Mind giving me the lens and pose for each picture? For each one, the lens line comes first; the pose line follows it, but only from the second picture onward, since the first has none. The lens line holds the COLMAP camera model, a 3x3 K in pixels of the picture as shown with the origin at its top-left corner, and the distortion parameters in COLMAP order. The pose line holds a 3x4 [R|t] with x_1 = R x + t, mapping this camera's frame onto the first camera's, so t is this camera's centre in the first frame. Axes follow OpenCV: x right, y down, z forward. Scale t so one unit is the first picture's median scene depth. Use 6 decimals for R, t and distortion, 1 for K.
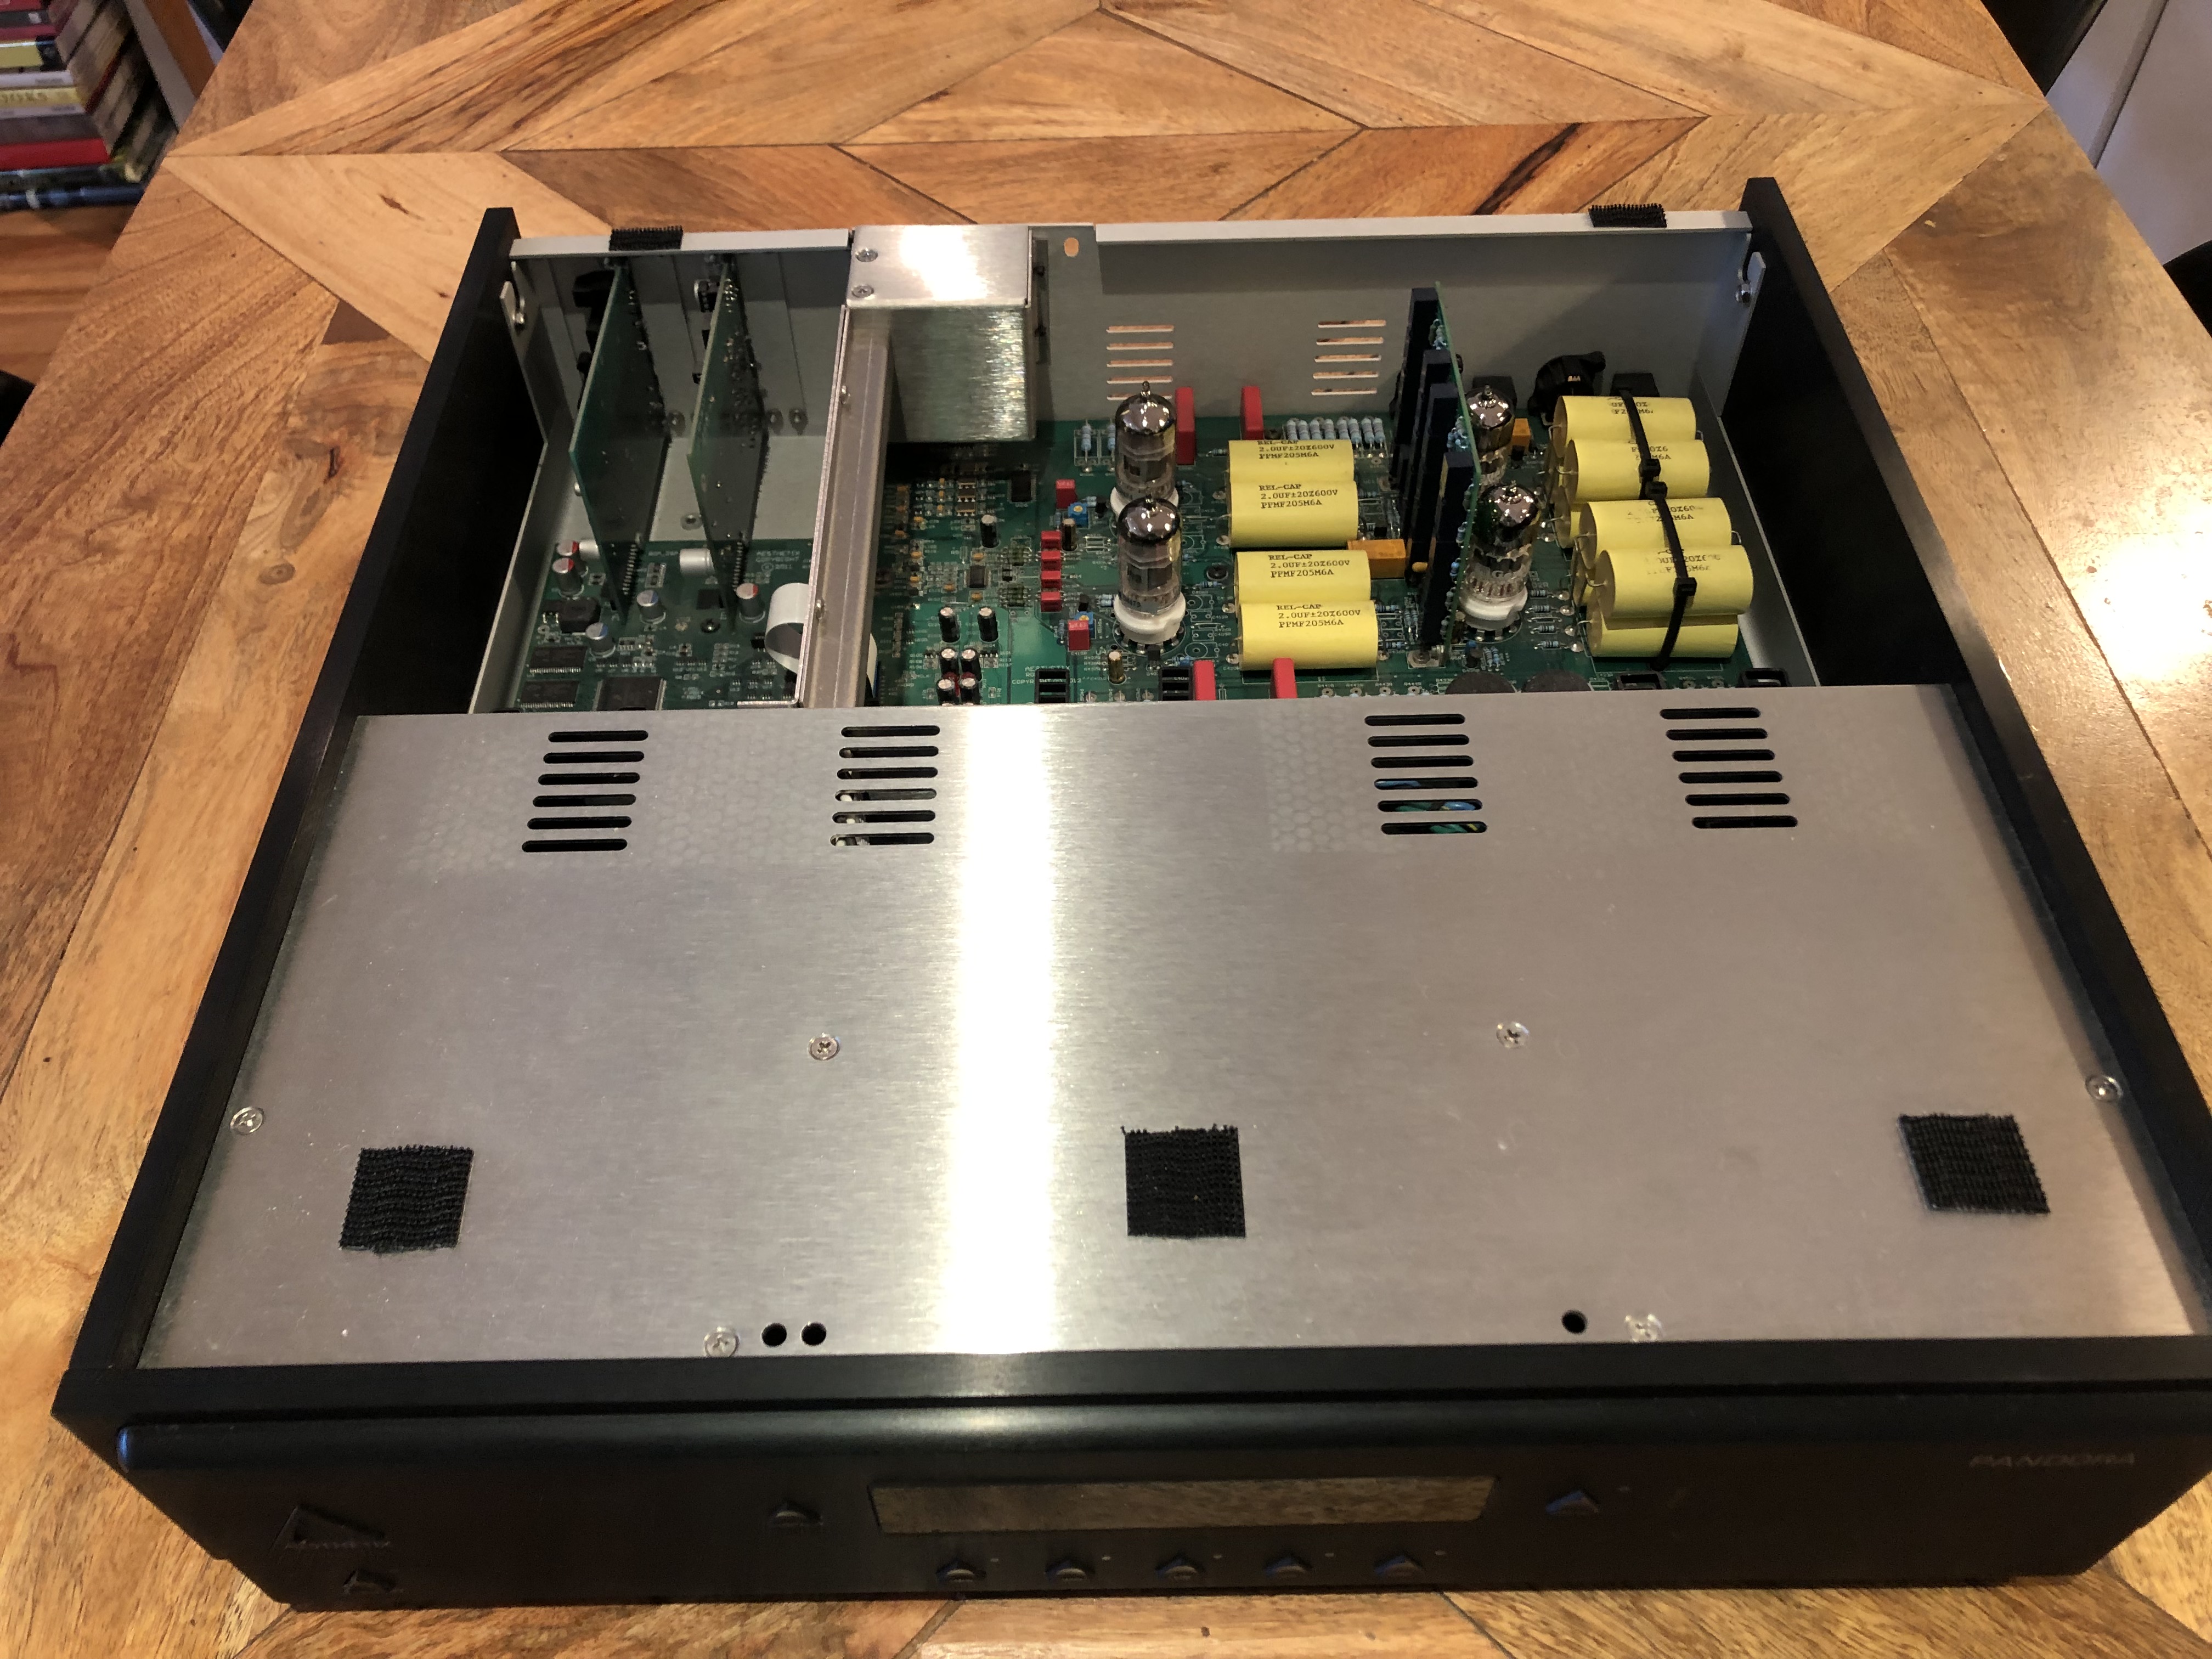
lens RADIAL K [[1804.6, 0, 1070.7], [0, 1804.6, 838.2], [0, 0, 1]] dist [0.007277, 0.014455]
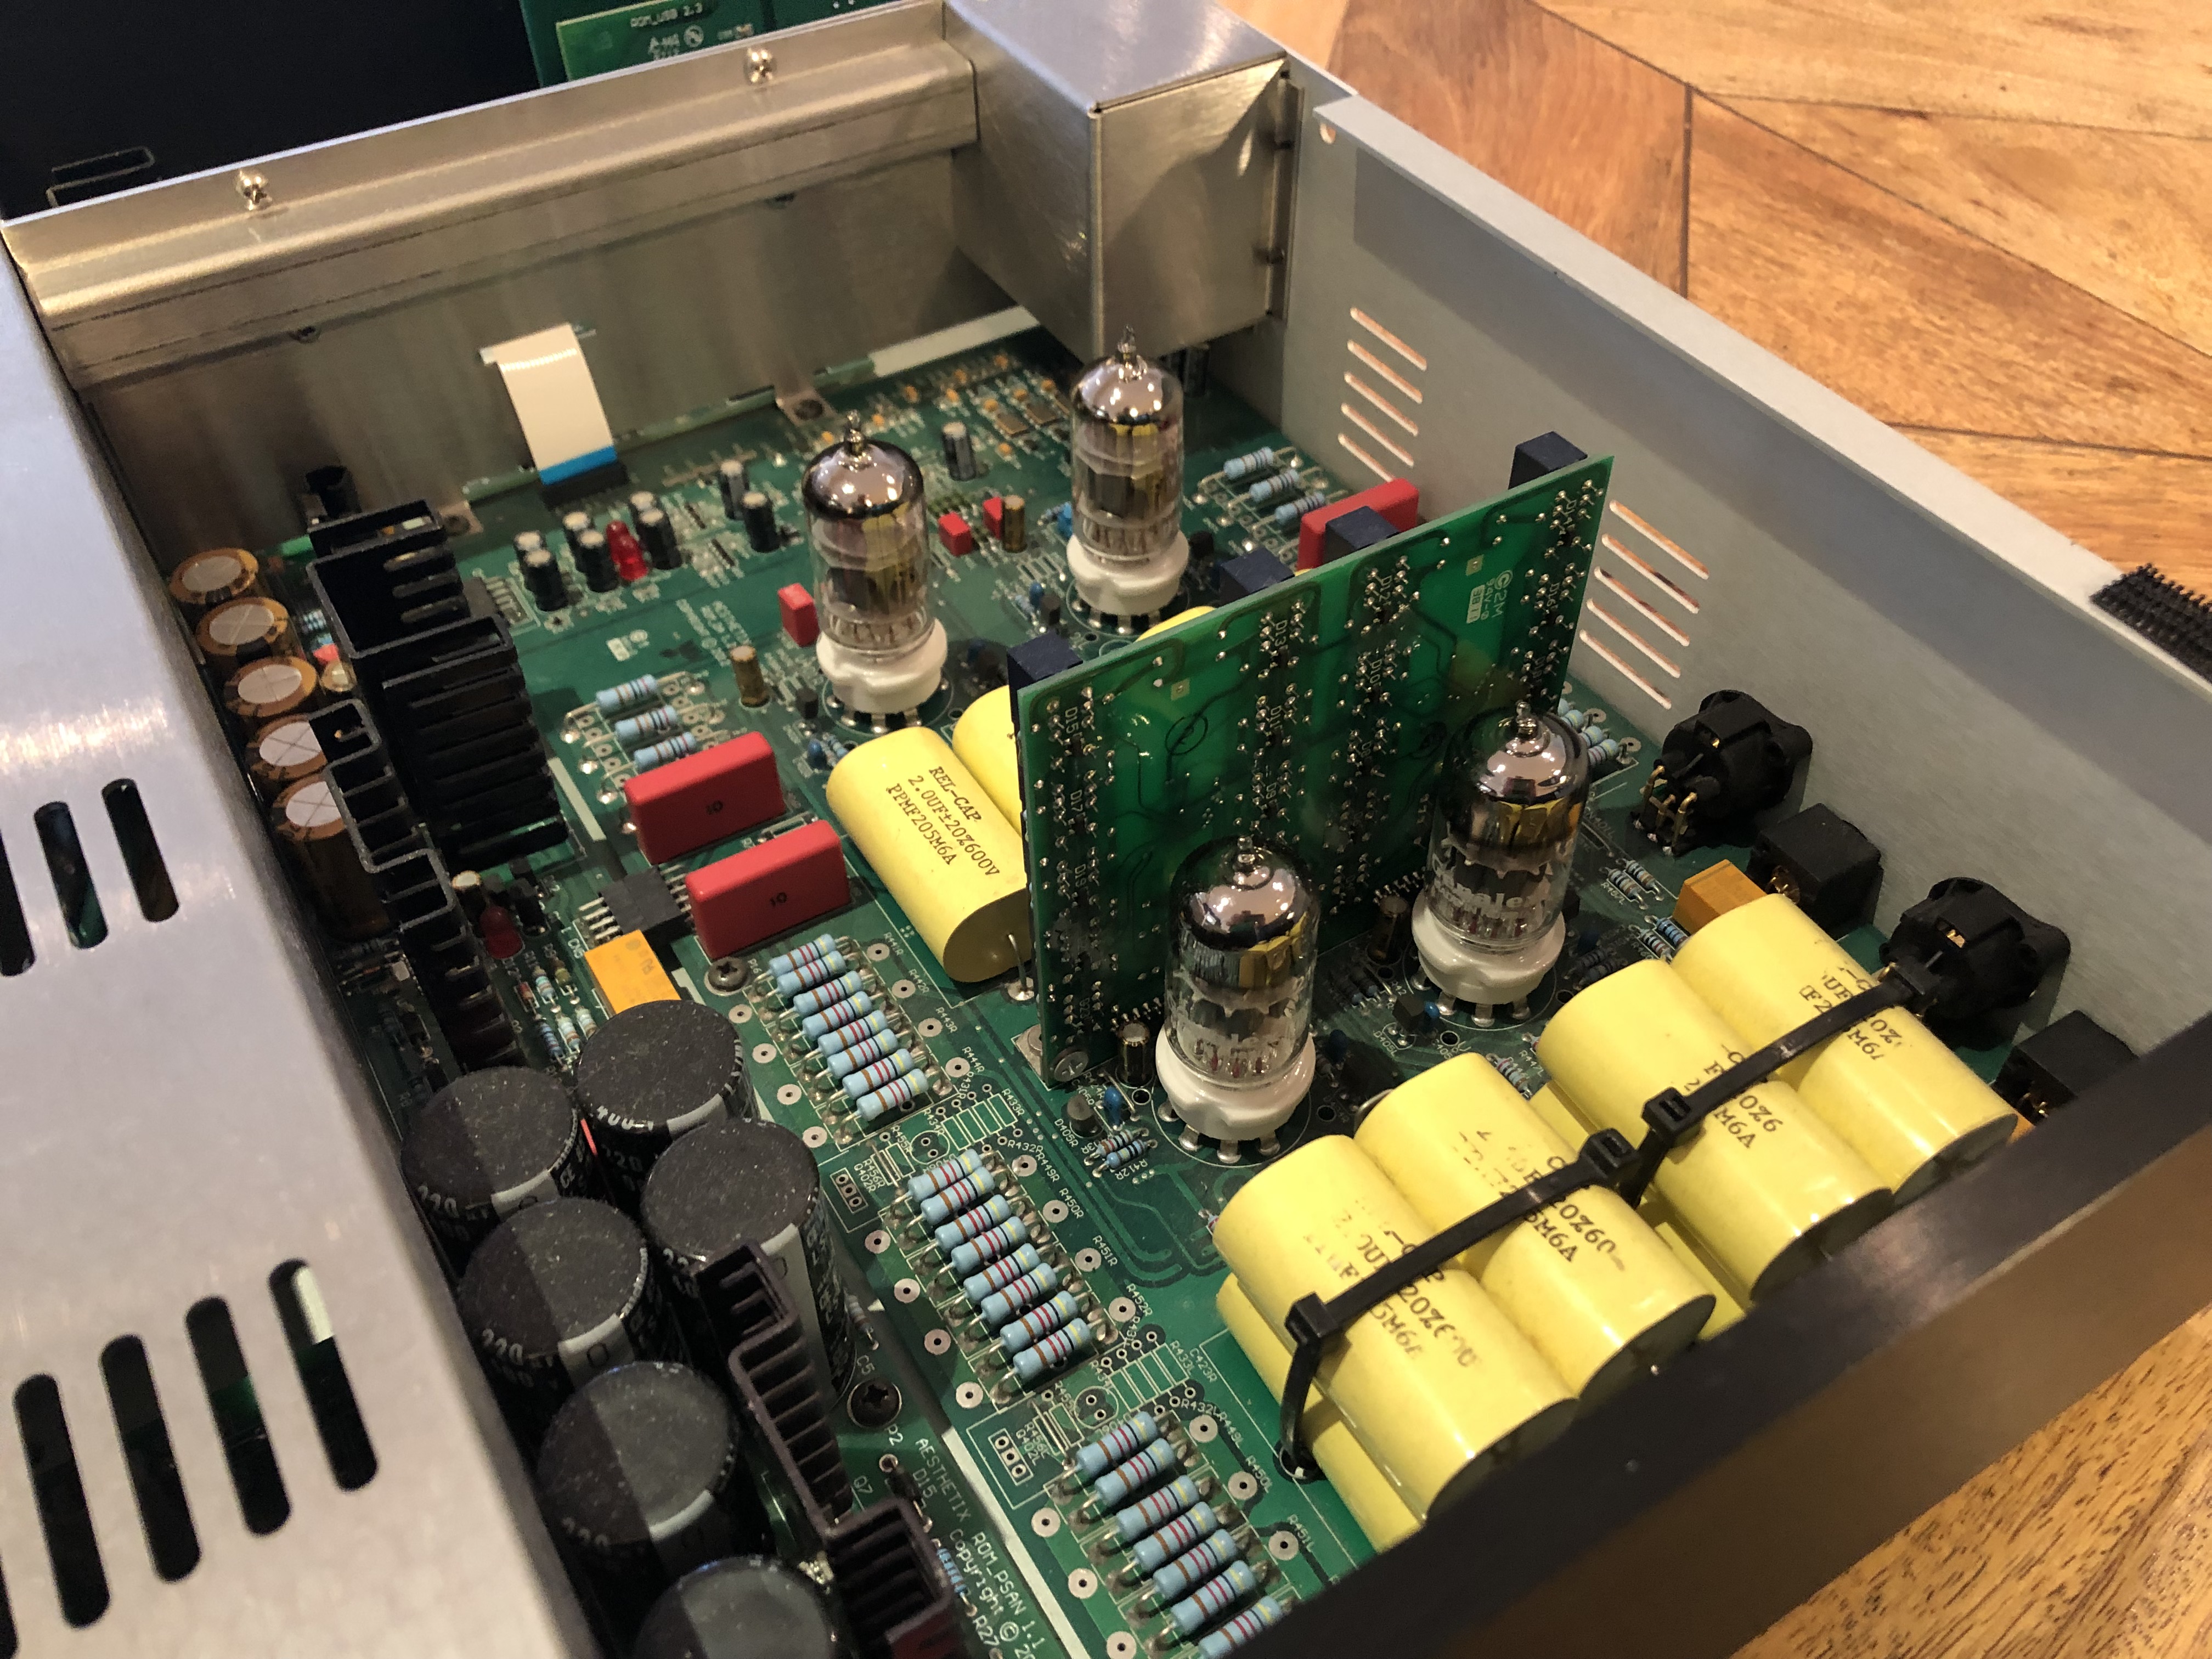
lens RADIAL K [[1818.5, 0, 1105.4], [0, 1818.5, 841.7], [0, 0, 1]] dist [0.027417, 0.003635]
pose [[0.516164, 0.635482, -0.574227, 0.336041], [-0.669317, 0.717603, 0.192514, -0.181888], [0.534406, 0.284971, 0.795739, 0.457106]]
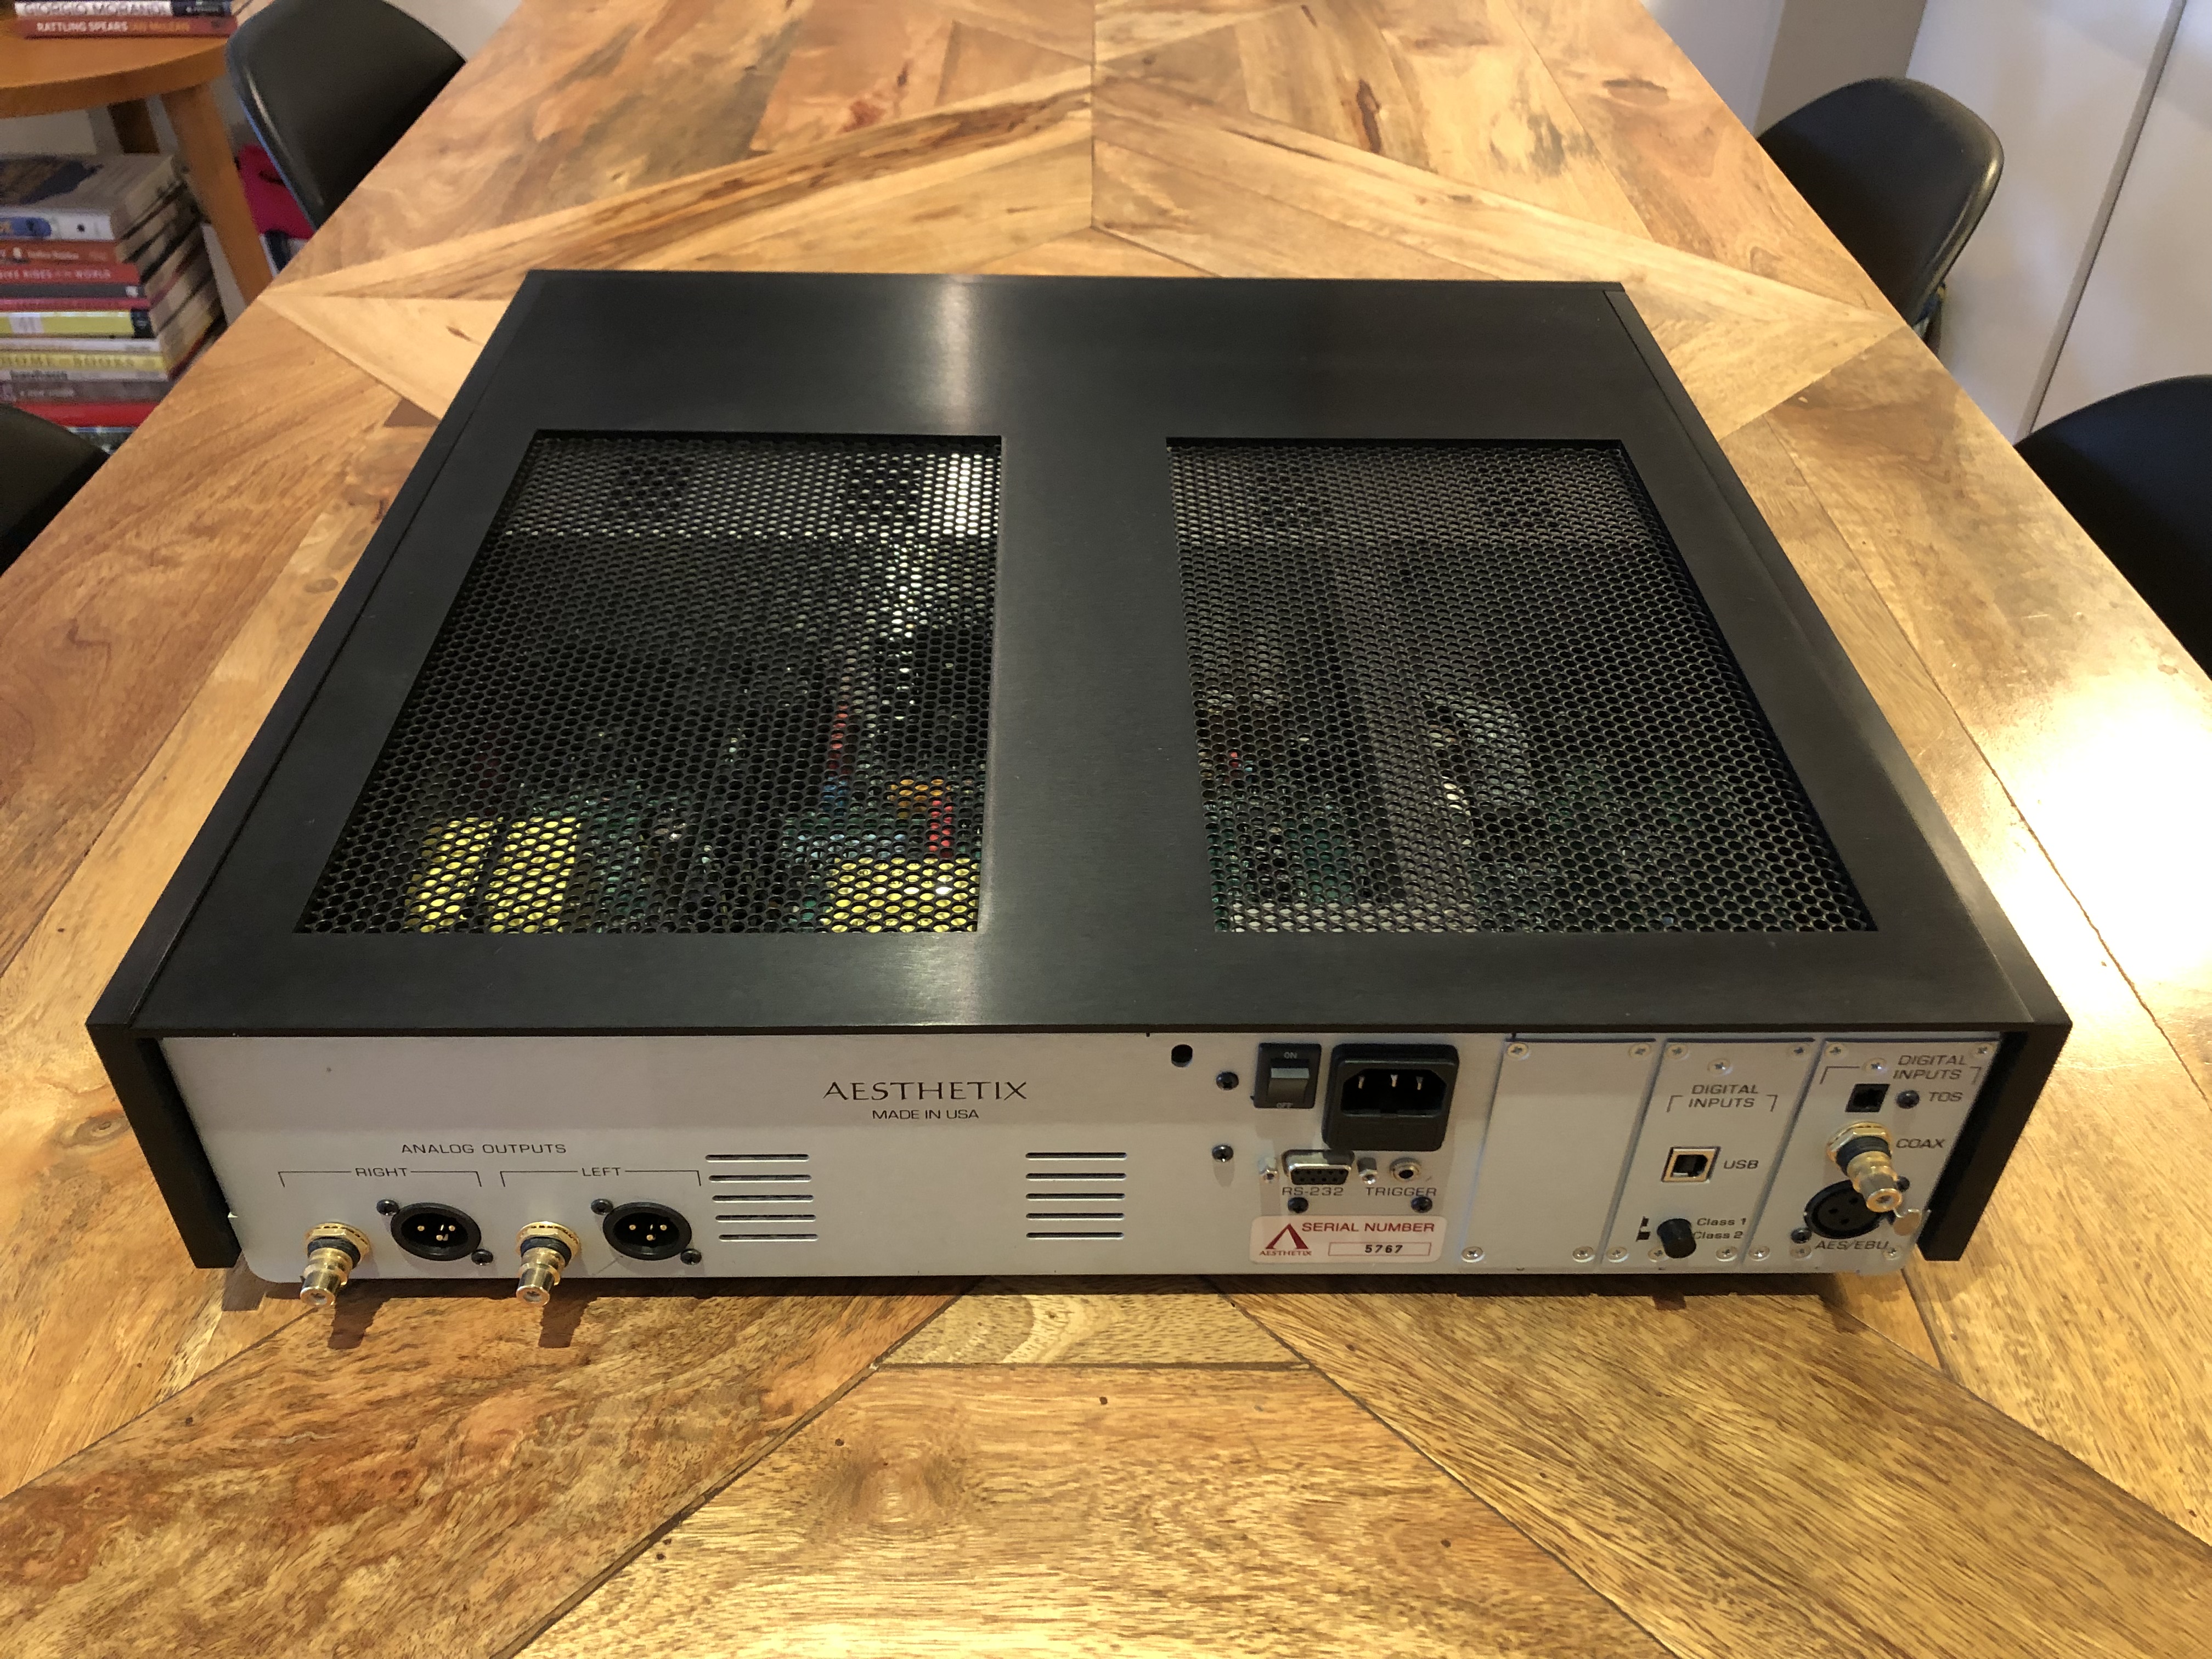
lens RADIAL K [[1831.7, 0, 1100.9], [0, 1831.7, 831.3], [0, 0, 1]] dist [-0.038283, 0.098021]
pose [[0.999003, 0.041919, 0.015377, 0.023358], [-0.037791, 0.977219, -0.208840, 0.184875], [-0.023781, 0.208051, 0.977829, -0.062296]]
